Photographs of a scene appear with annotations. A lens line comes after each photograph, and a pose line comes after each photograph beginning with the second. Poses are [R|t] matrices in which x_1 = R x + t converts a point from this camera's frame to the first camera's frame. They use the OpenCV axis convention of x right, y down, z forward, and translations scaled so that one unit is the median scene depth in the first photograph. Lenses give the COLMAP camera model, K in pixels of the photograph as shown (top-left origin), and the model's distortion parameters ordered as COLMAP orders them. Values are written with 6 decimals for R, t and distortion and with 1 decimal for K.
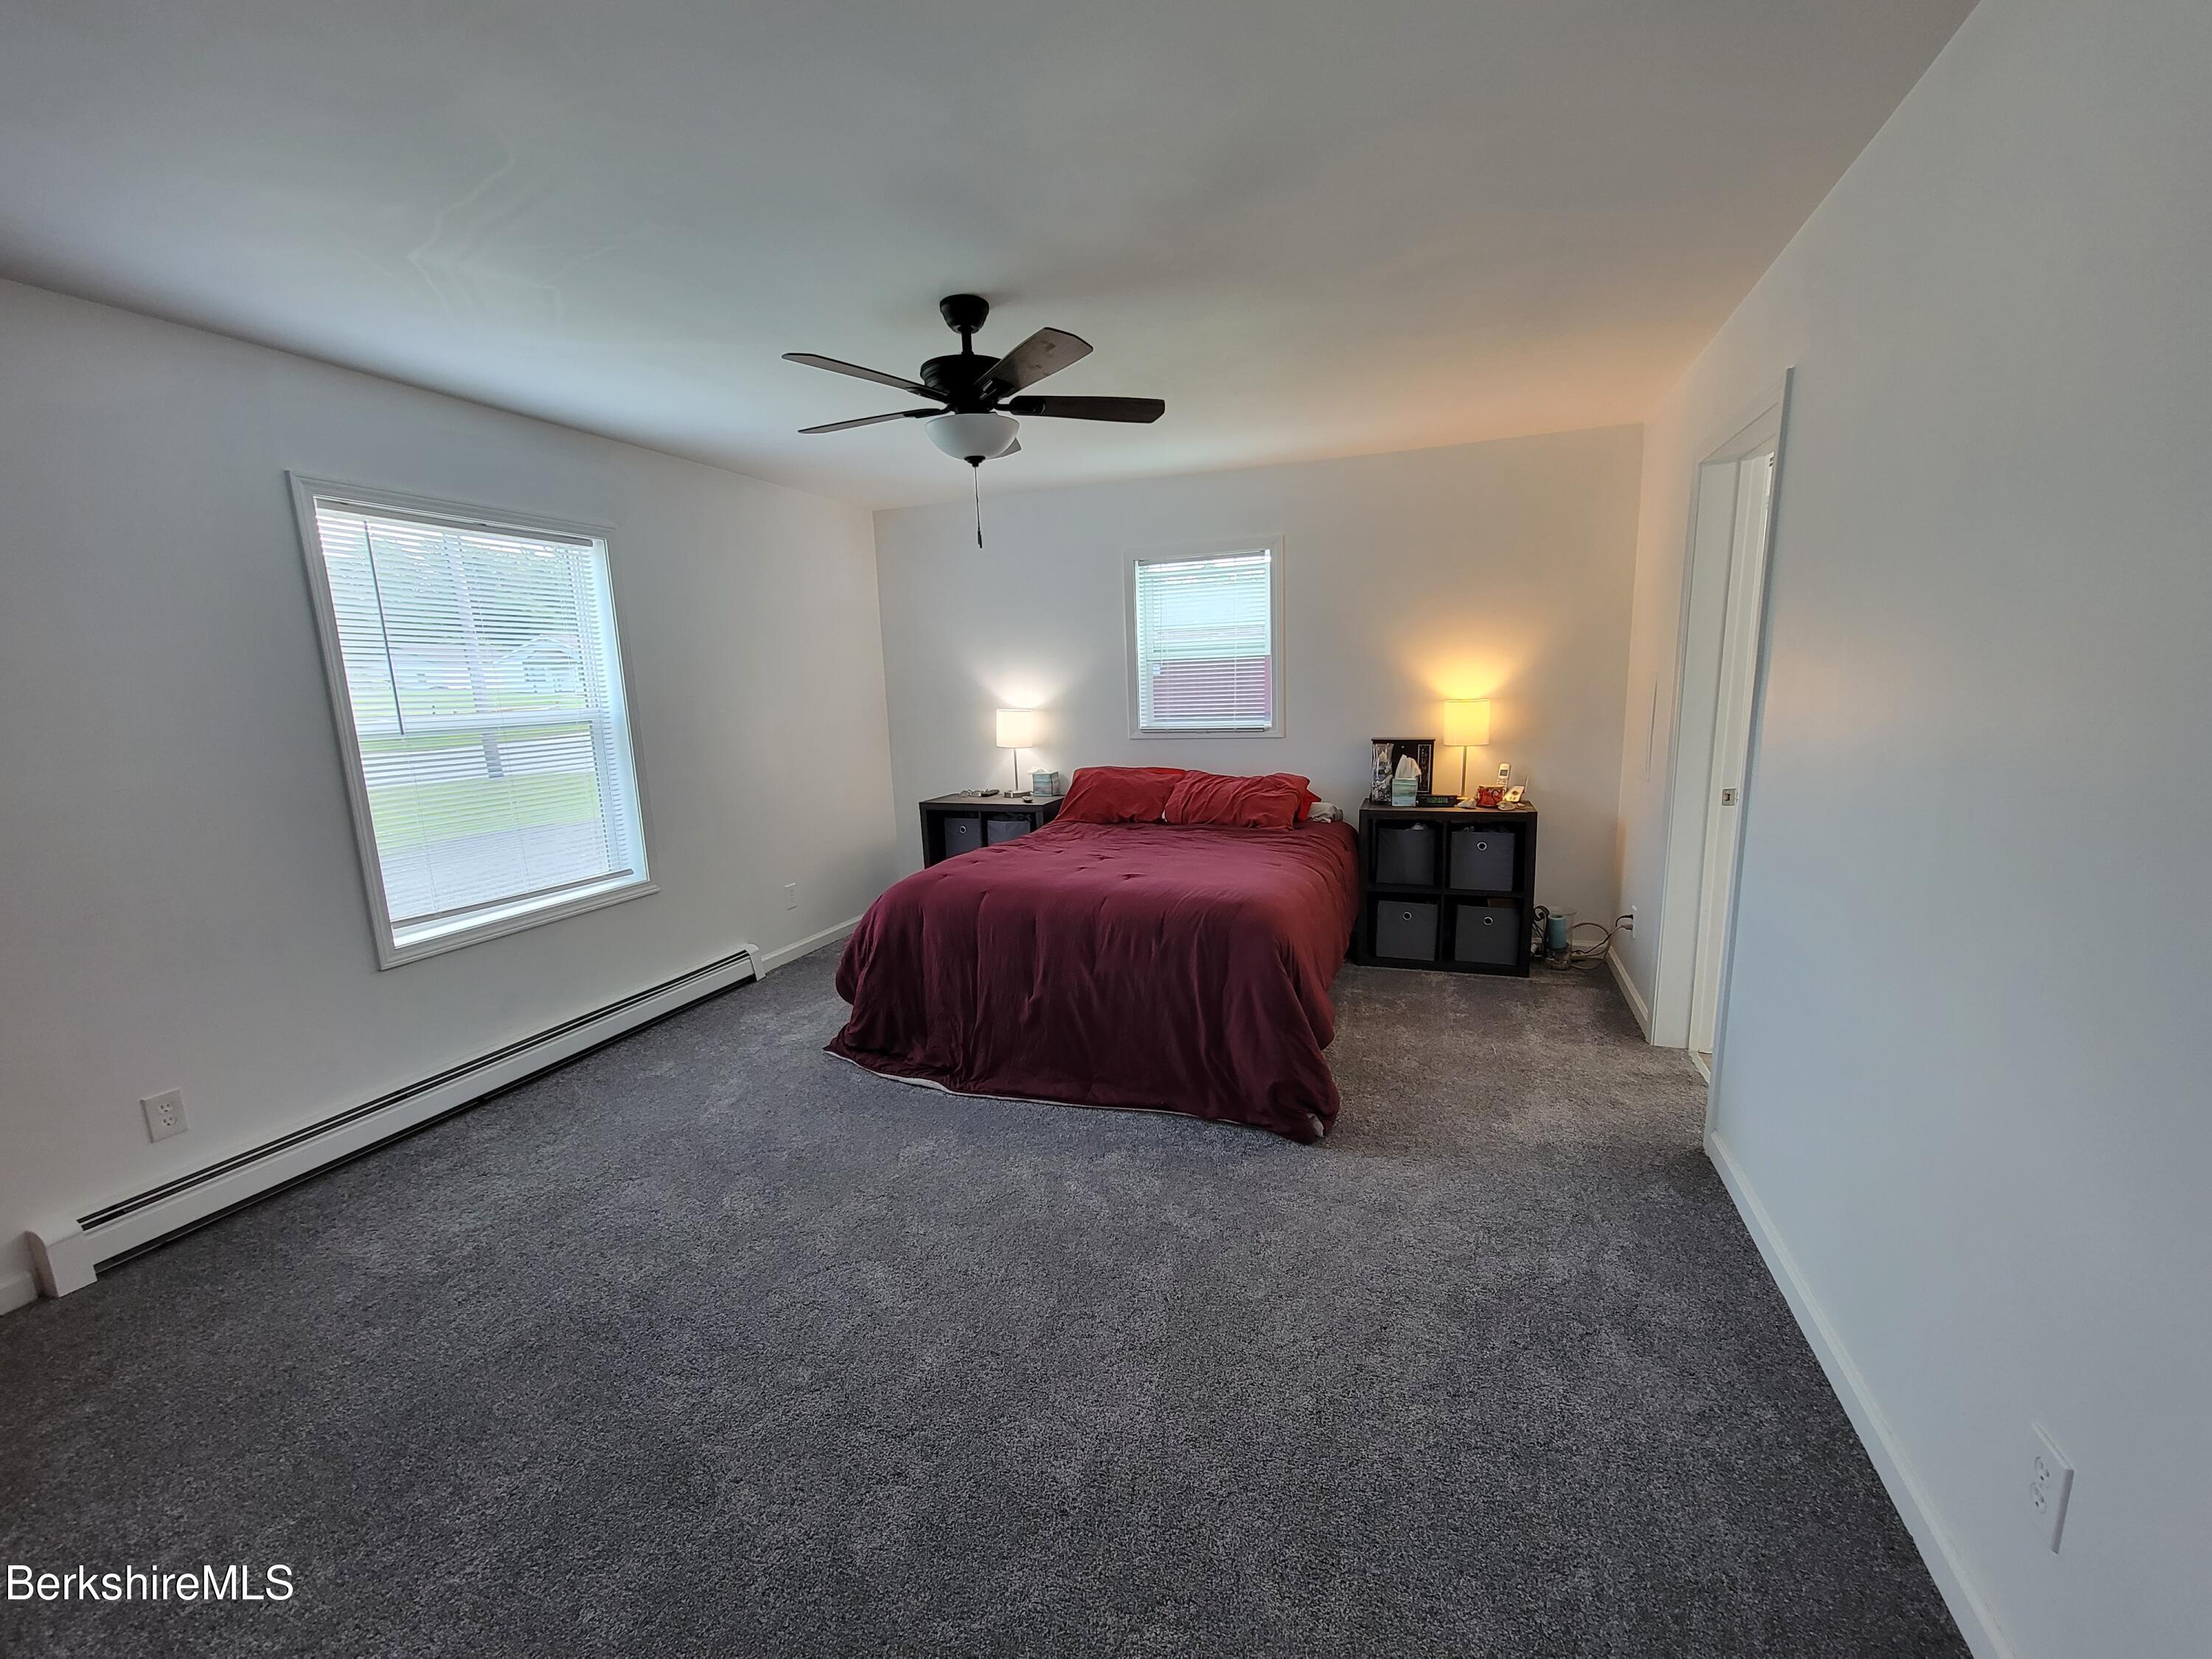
lens RADIAL K [[902.8, 0, 1111.2], [0, 902.8, 845.5], [0, 0, 1]] dist [-0.001979, 0.000163]
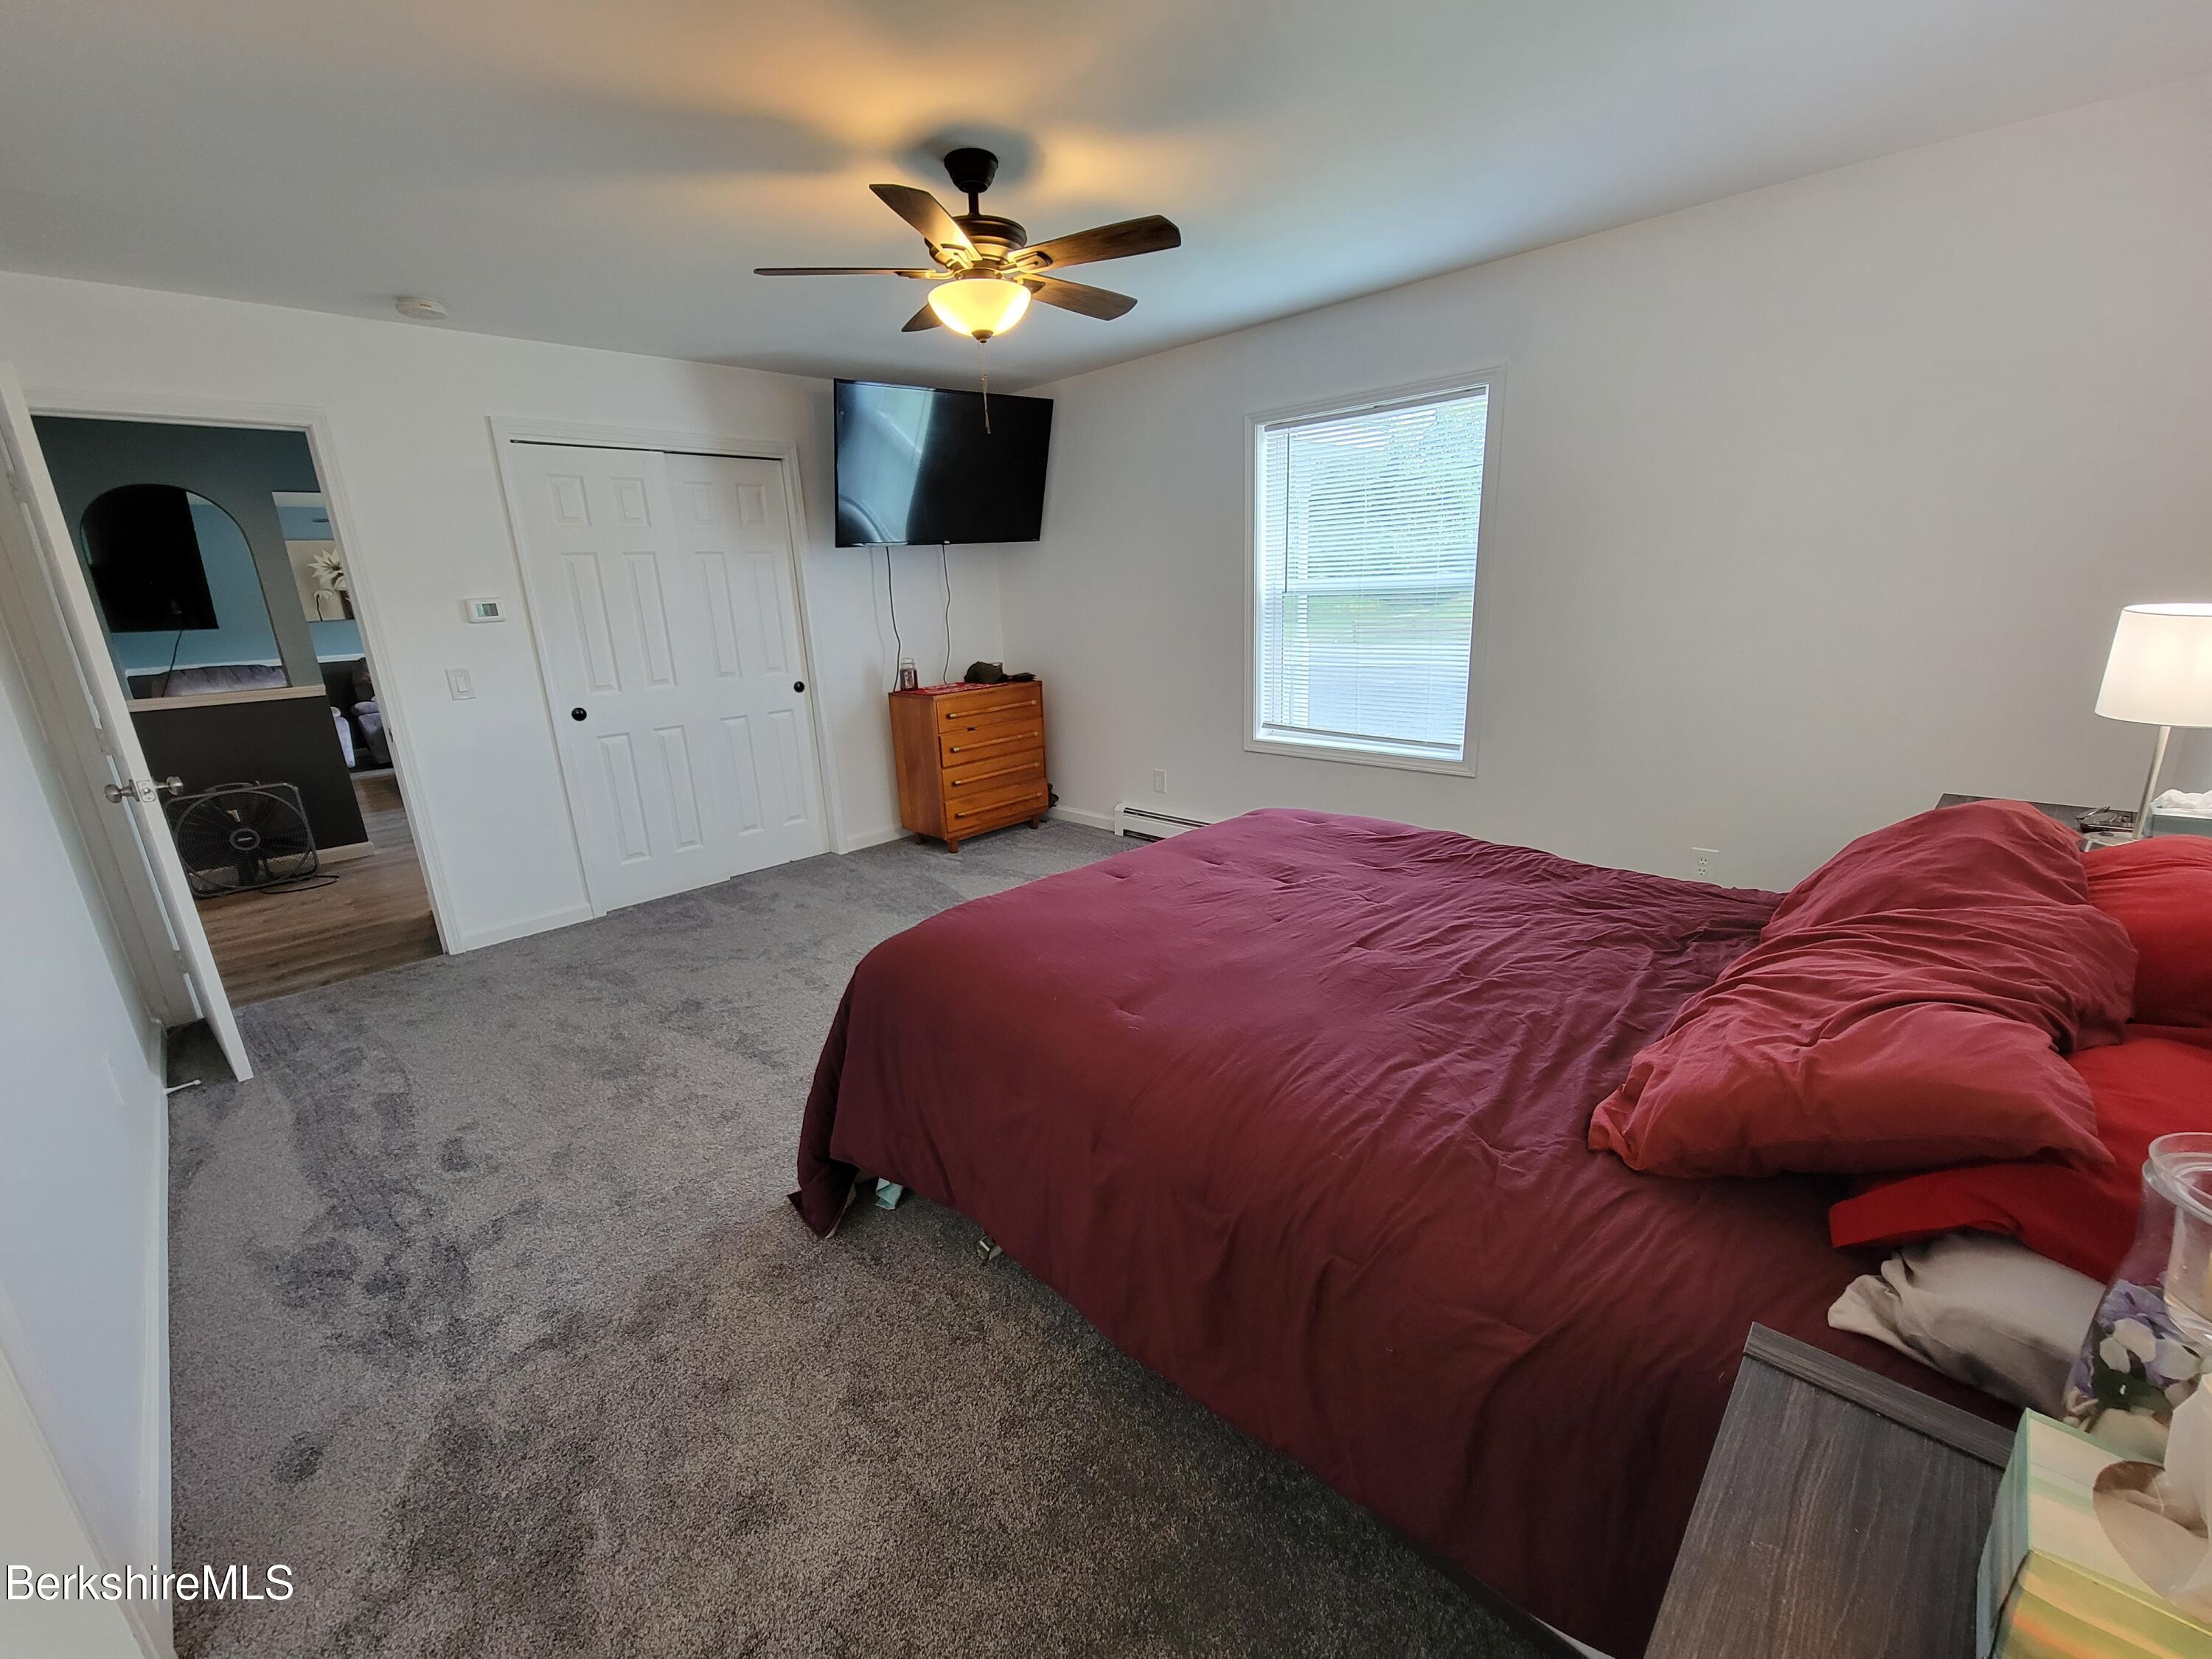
lens RADIAL K [[902.8, 0, 1111.2], [0, 902.8, 845.5], [0, 0, 1]] dist [-0.001979, 0.000163]
pose [[-0.401001, 0.300044, -0.865547, 0.637919], [-0.116923, 0.920349, 0.373211, -0.251429], [0.908585, 0.250860, -0.333978, 1.316664]]
